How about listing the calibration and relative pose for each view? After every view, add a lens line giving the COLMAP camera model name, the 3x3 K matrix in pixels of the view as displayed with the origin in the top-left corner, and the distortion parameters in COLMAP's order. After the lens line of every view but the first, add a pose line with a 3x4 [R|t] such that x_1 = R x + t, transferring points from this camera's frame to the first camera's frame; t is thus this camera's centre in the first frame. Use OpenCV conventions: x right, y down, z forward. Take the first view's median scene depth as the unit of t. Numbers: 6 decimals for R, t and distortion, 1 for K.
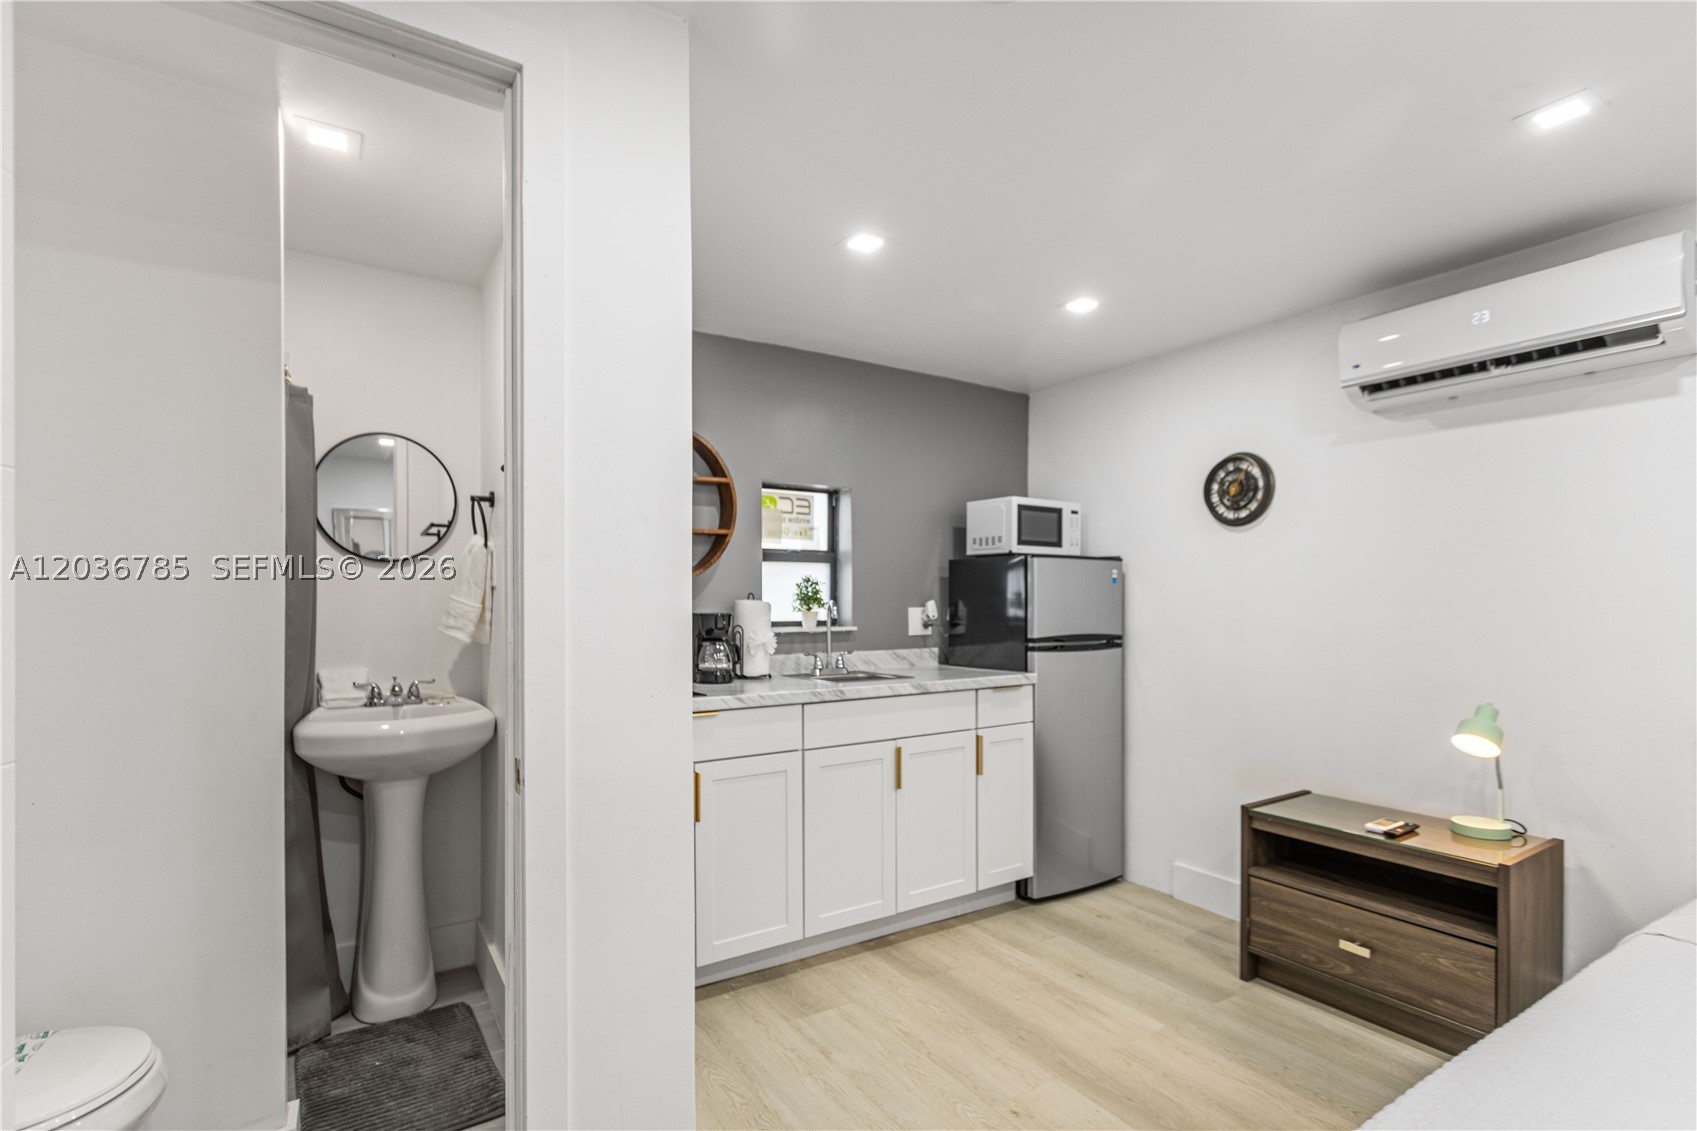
lens RADIAL K [[809.2, 0, 841.3], [0, 809.2, 596.1], [0, 0, 1]] dist [-0.001530, 0.002451]
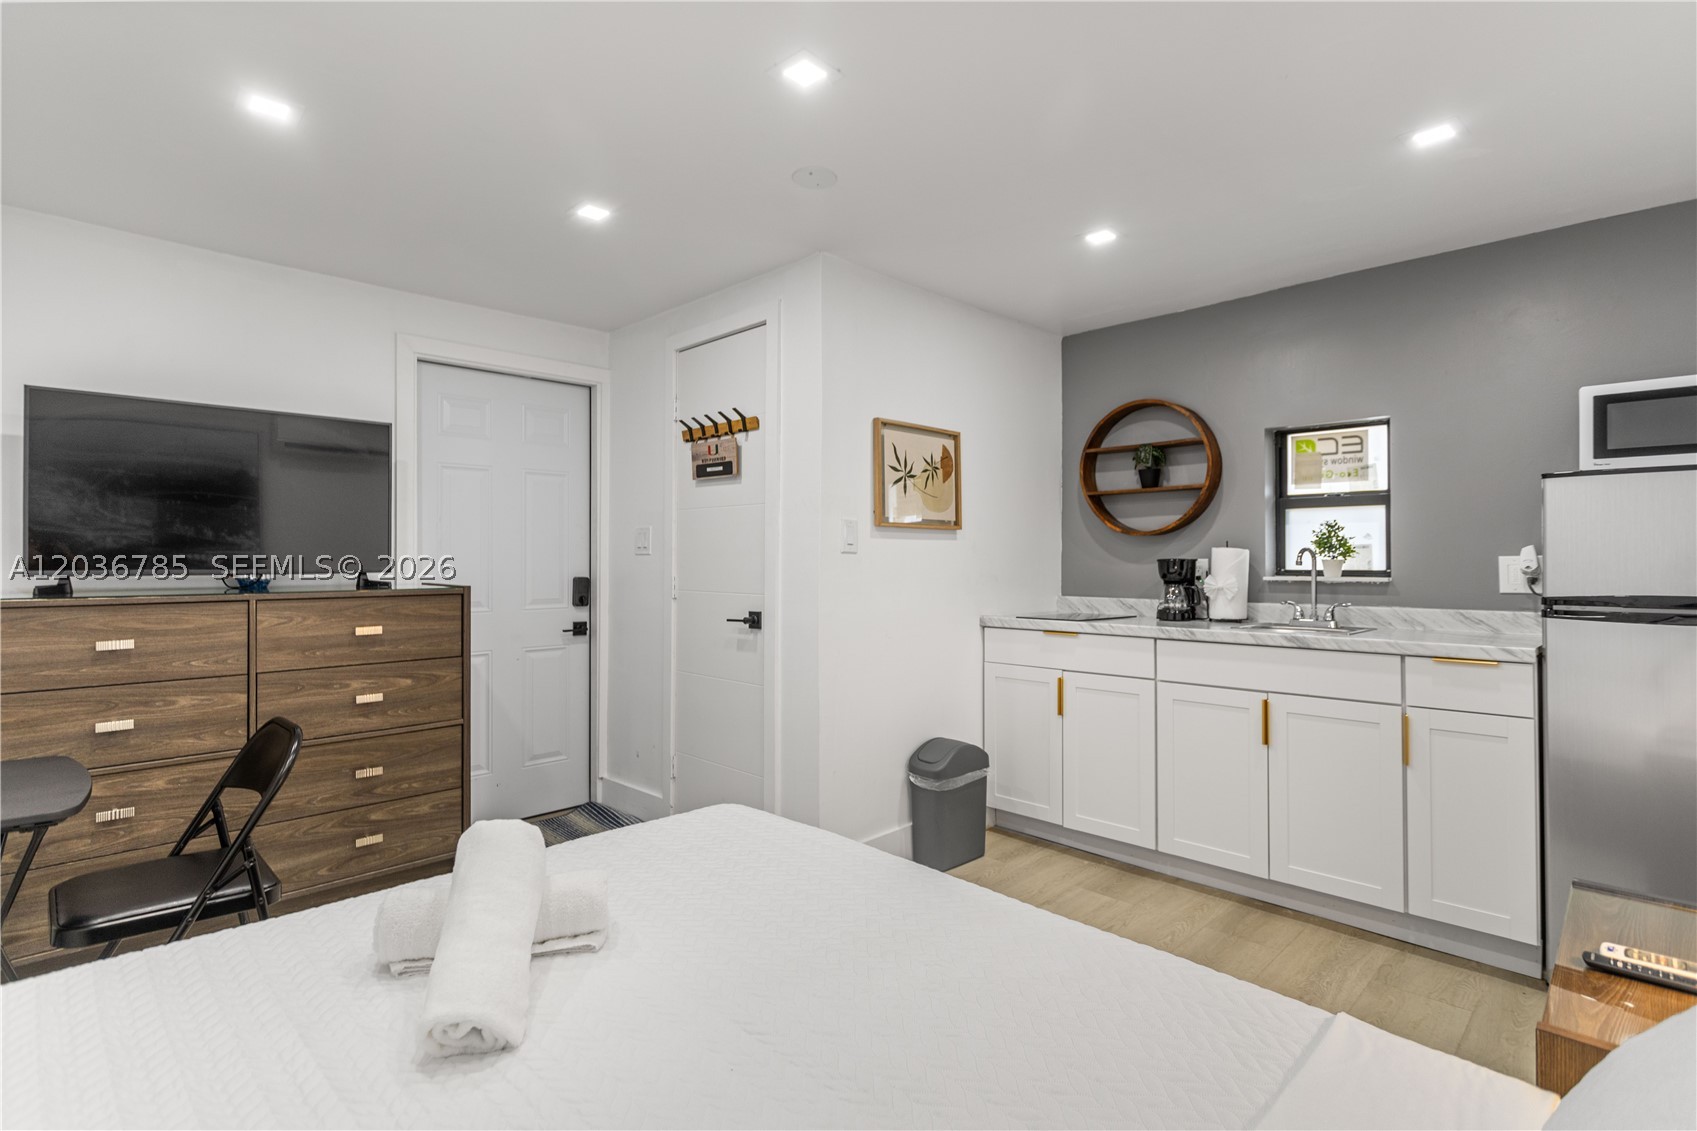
lens RADIAL K [[809.2, 0, 850.5], [0, 809.2, 551.6], [0, 0, 1]] dist [-0.001530, 0.002451]
pose [[0.211056, -0.012021, -0.977400, 0.784646], [0.000315, 0.999925, -0.012230, 0.021711], [0.977474, 0.002274, 0.211044, 0.291217]]
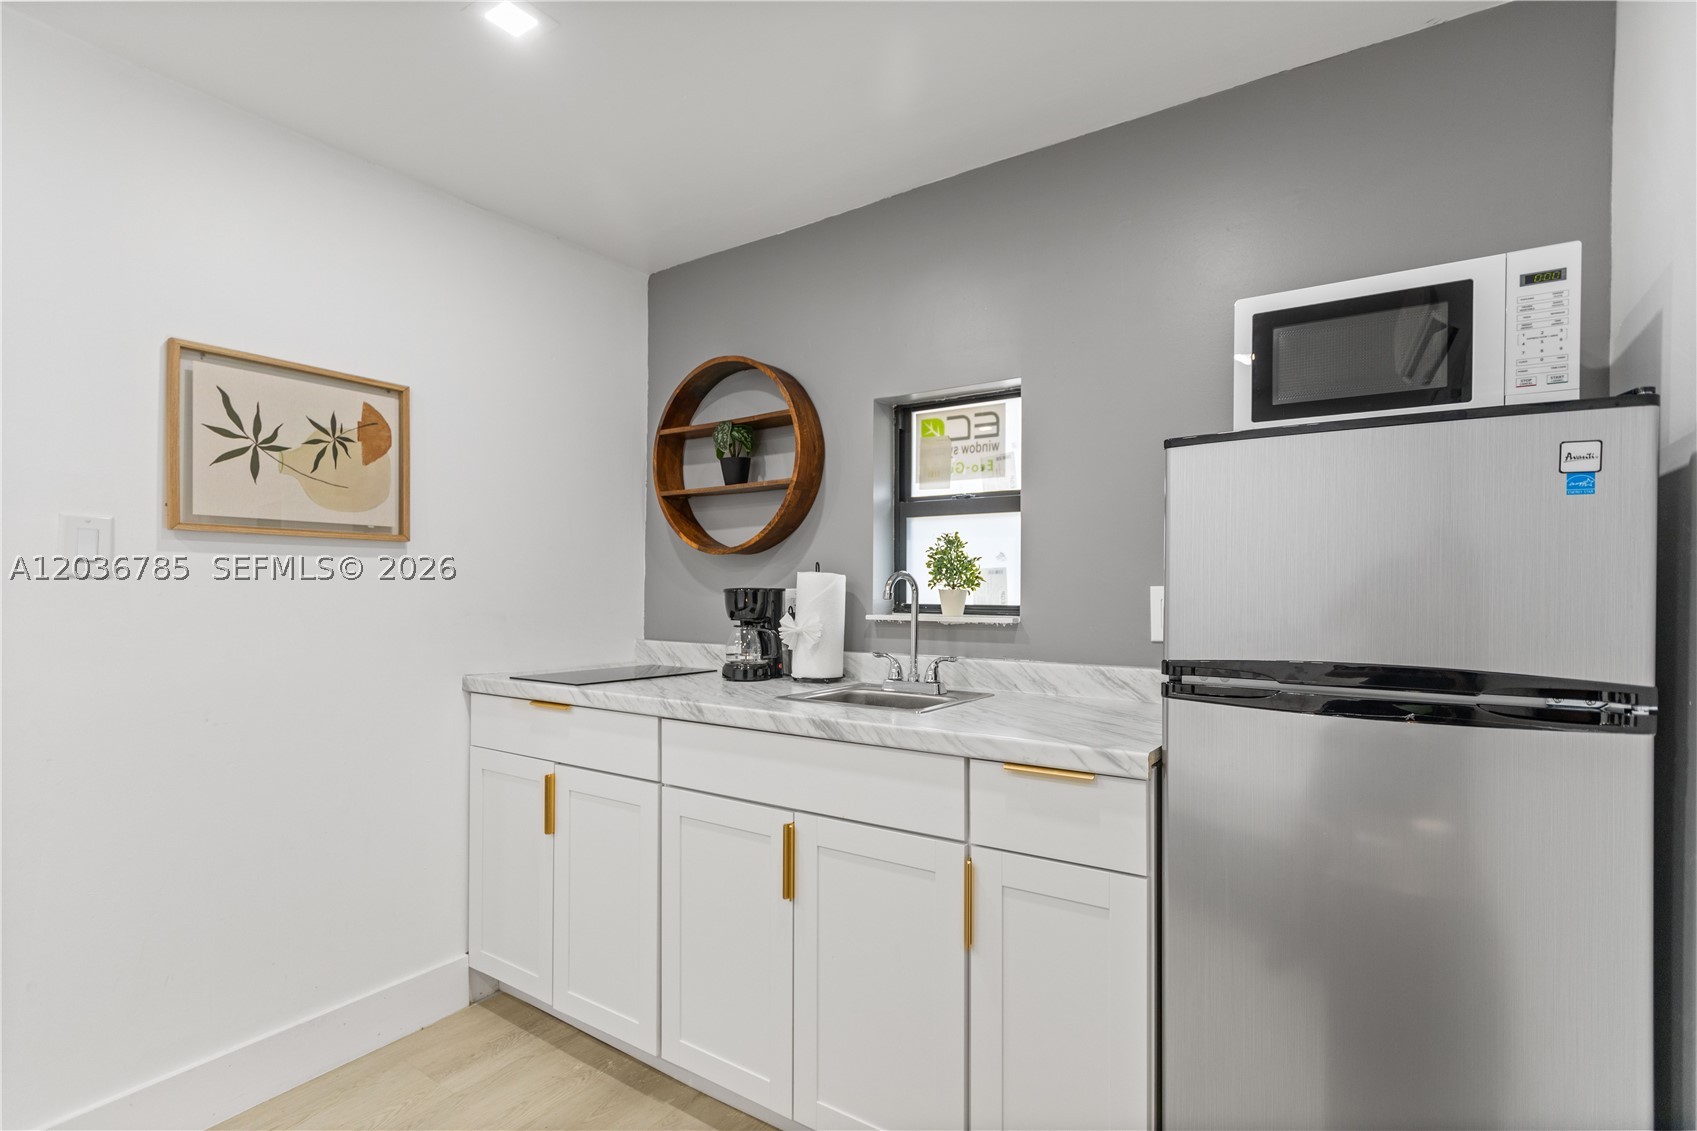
lens RADIAL K [[809.2, 0, 832.5], [0, 809.2, 587.2], [0, 0, 1]] dist [-0.001530, 0.002451]
pose [[0.383590, -0.000737, -0.923503, 0.533220], [-0.002211, 0.999996, -0.001716, 0.018362], [0.923501, 0.002700, 0.383587, 0.715316]]
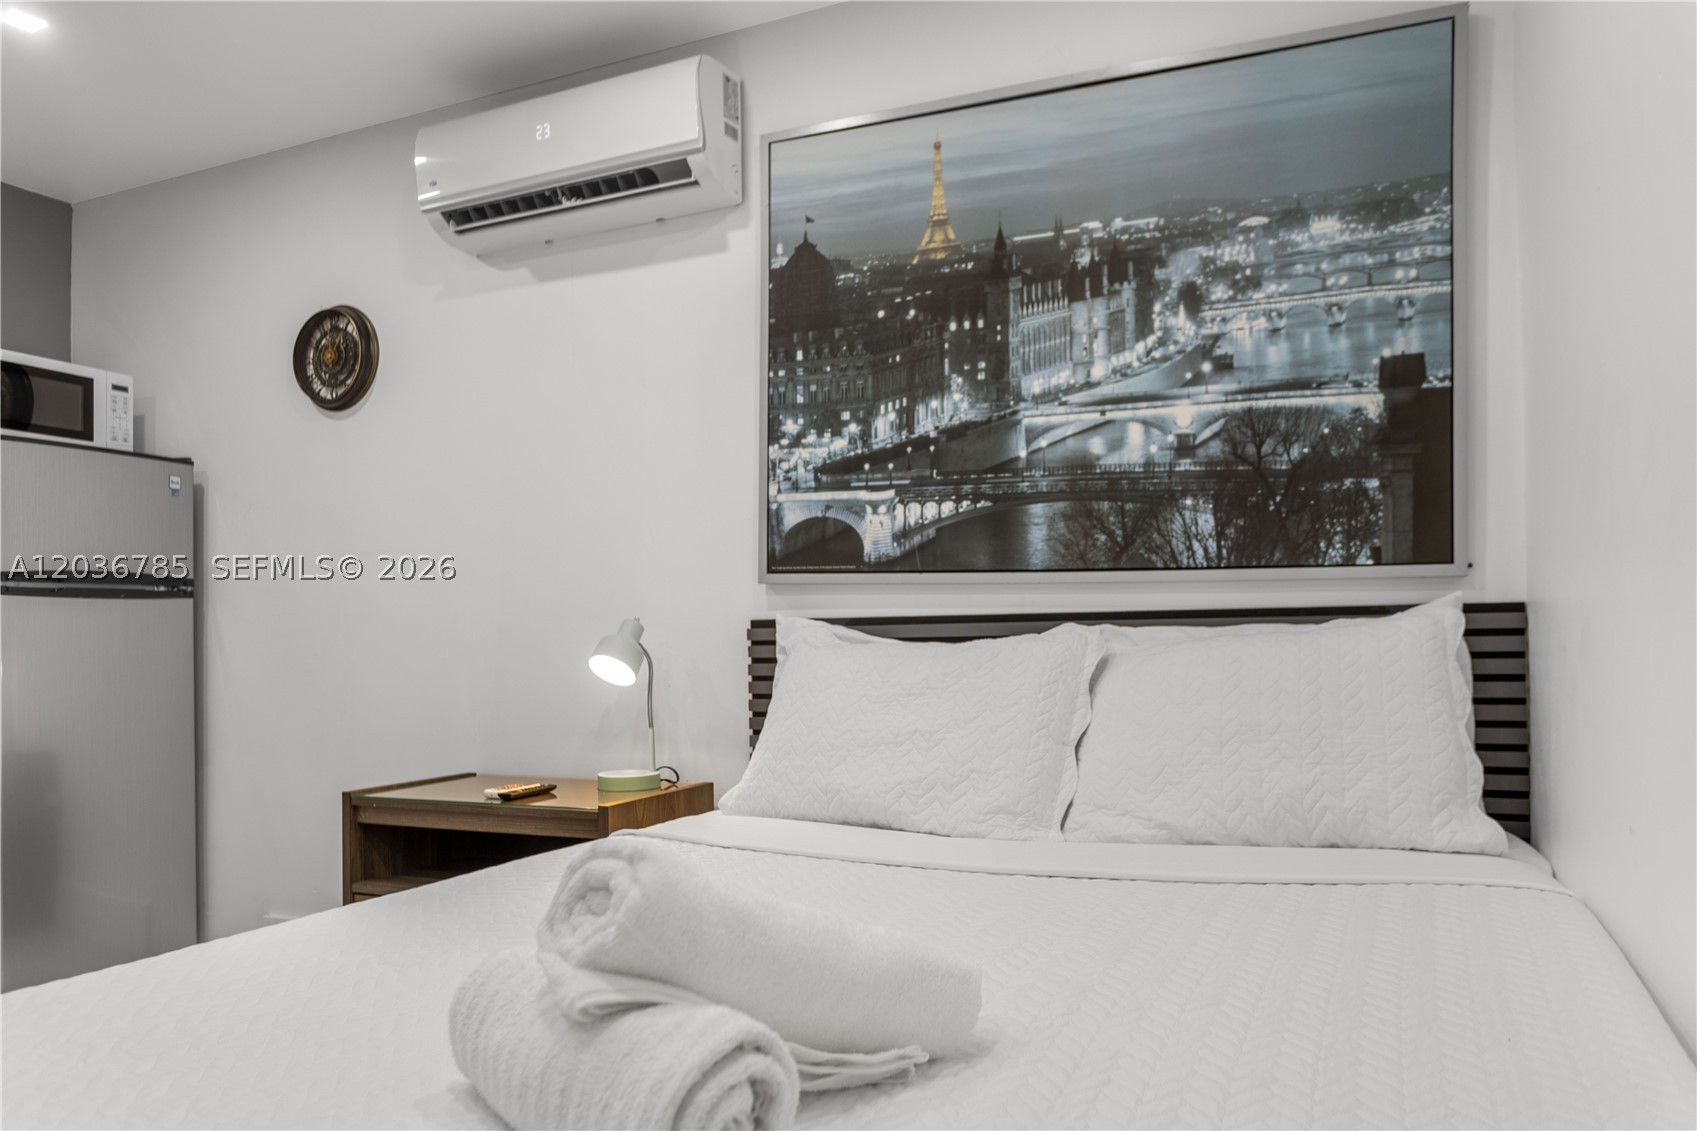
lens RADIAL K [[1210.6, 0, 834.5], [0, 1210.6, 606.2], [0, 0, 1]] dist [-0.006715, 0.012983]
pose [[0.838992, -0.004348, 0.544127, 0.274404], [0.017390, 0.999672, -0.018824, 0.105346], [-0.543866, 0.025255, 0.838792, -0.096300]]
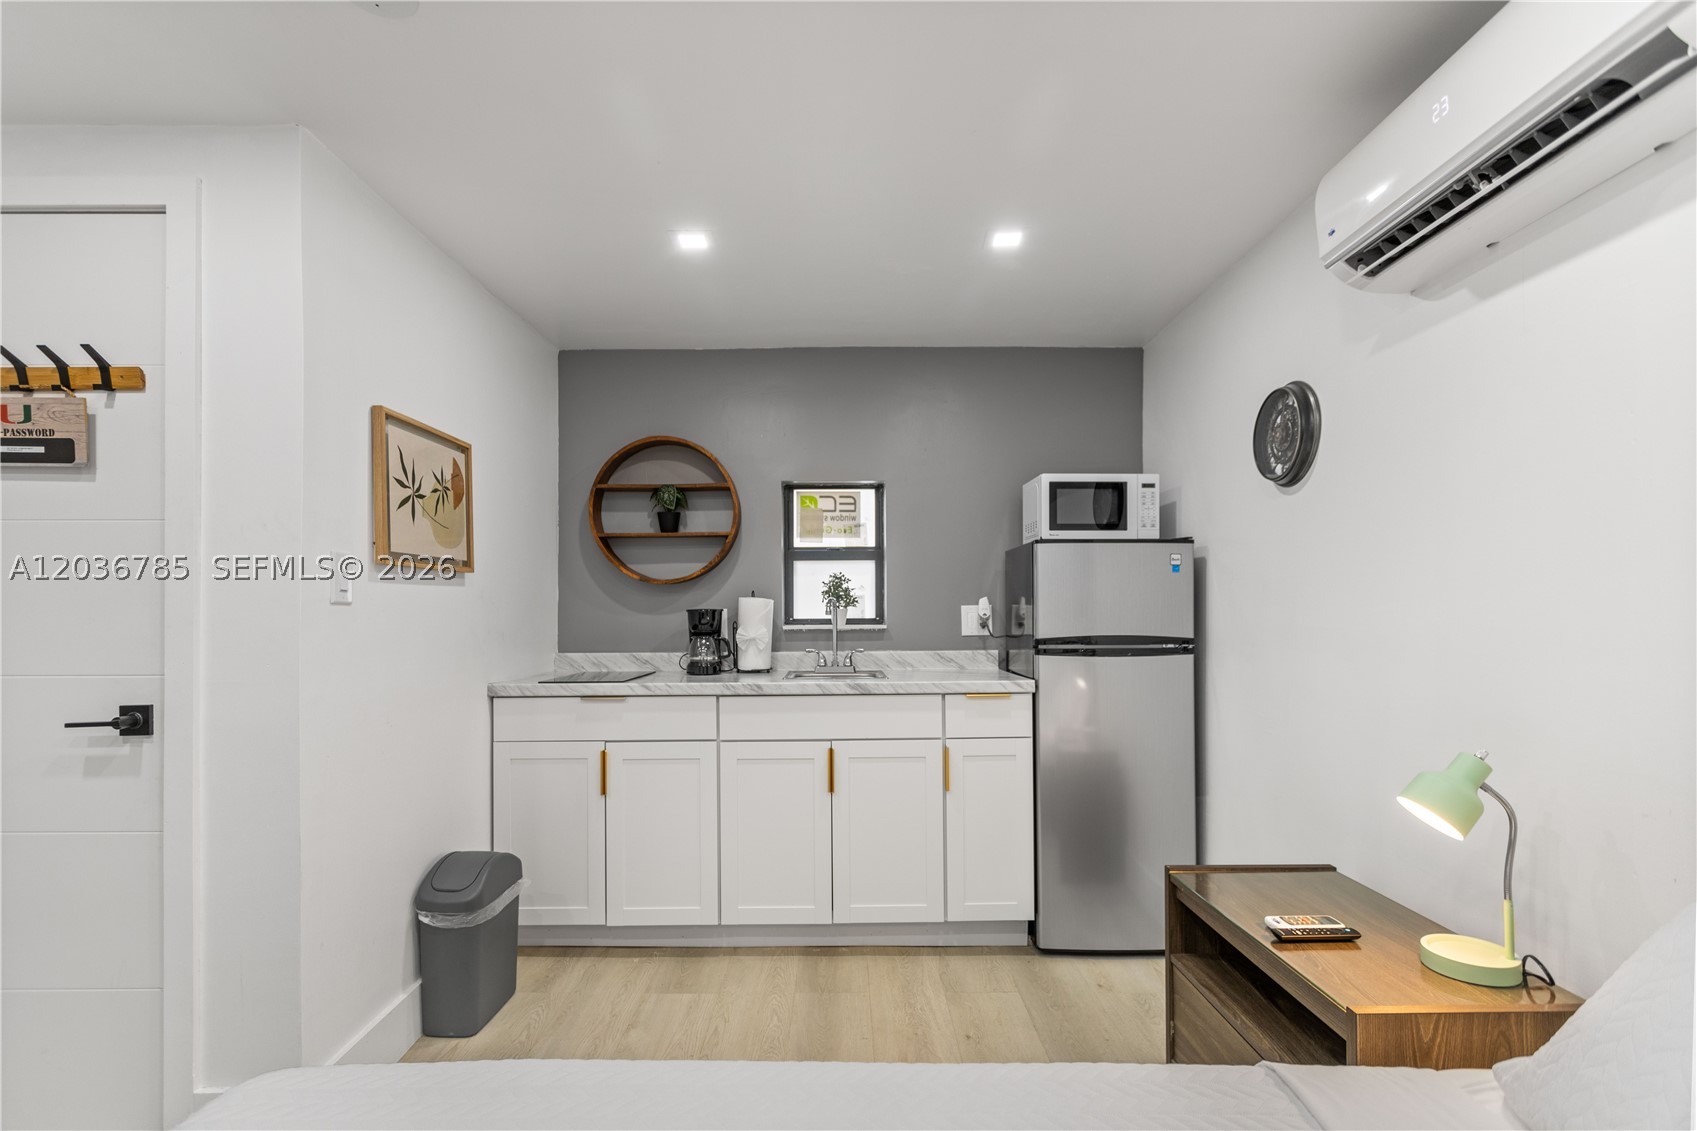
lens RADIAL K [[809.2, 0, 838.3], [0, 809.2, 601.0], [0, 0, 1]] dist [-0.001530, 0.002451]
pose [[0.839832, -0.009845, -0.542757, 0.527218], [0.007064, 0.999949, -0.007207, 0.016810], [0.542800, 0.002219, 0.839859, 0.179489]]
